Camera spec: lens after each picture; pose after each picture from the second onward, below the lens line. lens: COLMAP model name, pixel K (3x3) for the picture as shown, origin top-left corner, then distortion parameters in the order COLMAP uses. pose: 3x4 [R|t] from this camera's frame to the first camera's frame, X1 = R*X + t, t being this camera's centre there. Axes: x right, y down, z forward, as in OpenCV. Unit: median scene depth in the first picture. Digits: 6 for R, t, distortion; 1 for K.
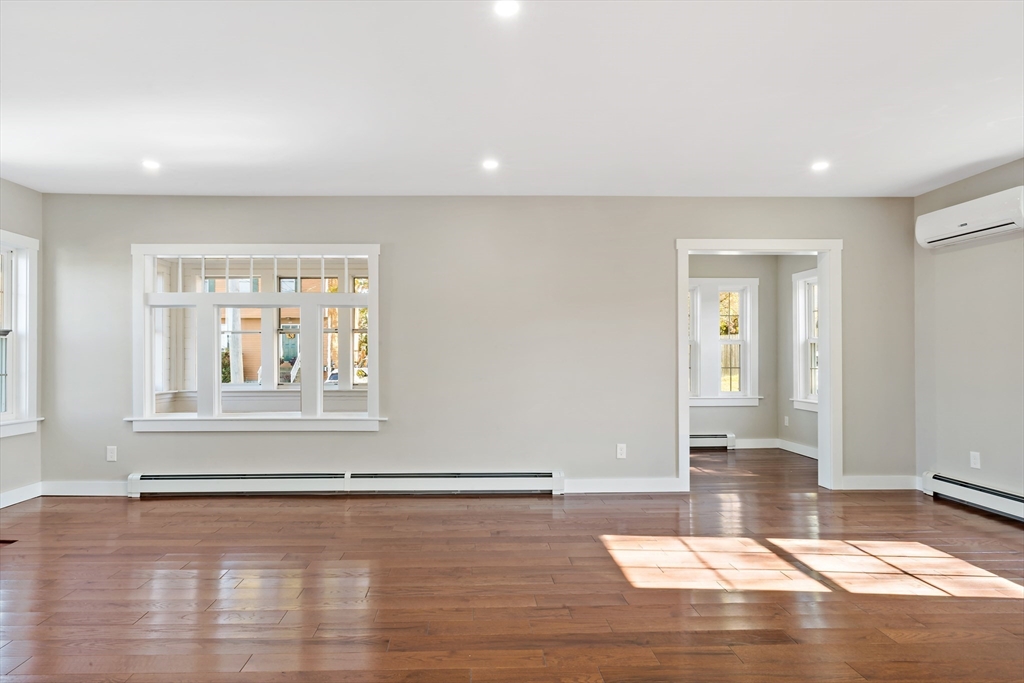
lens RADIAL K [[571.4, 0, 512.6], [0, 571.4, 349.6], [0, 0, 1]] dist [-0.002991, 0.002114]
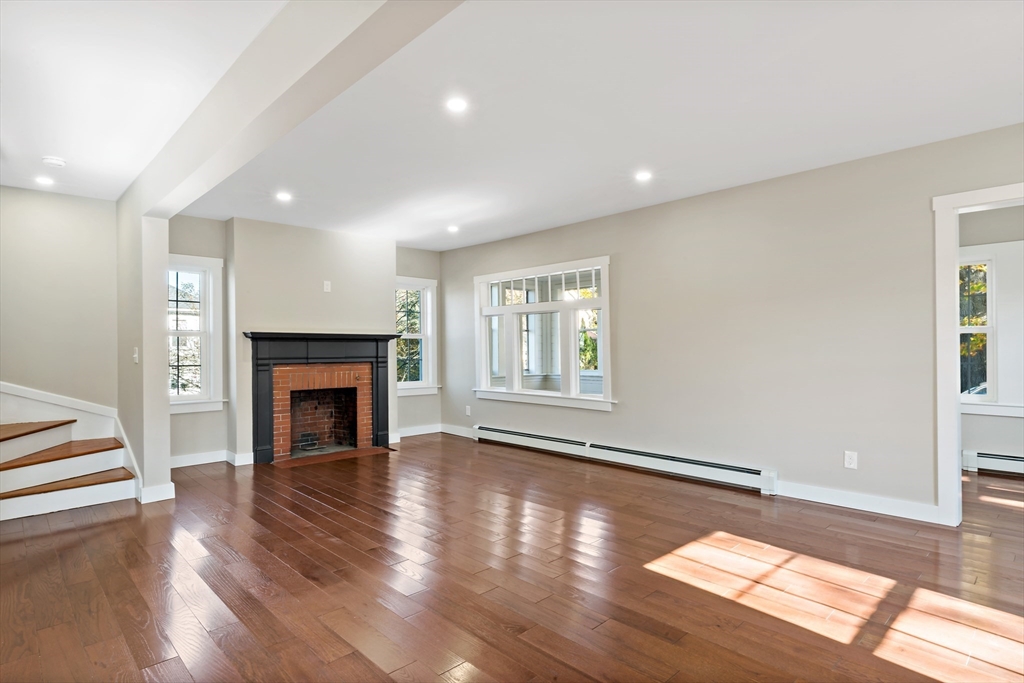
lens RADIAL K [[542.2, 0, 512.7], [0, 542.2, 344.1], [0, 0, 1]] dist [-0.001963, -0.000445]
pose [[0.670047, -0.006945, -0.742286, 0.489115], [0.009689, 0.999953, -0.000610, 0.000271], [0.742256, -0.006783, 0.670082, 0.089052]]
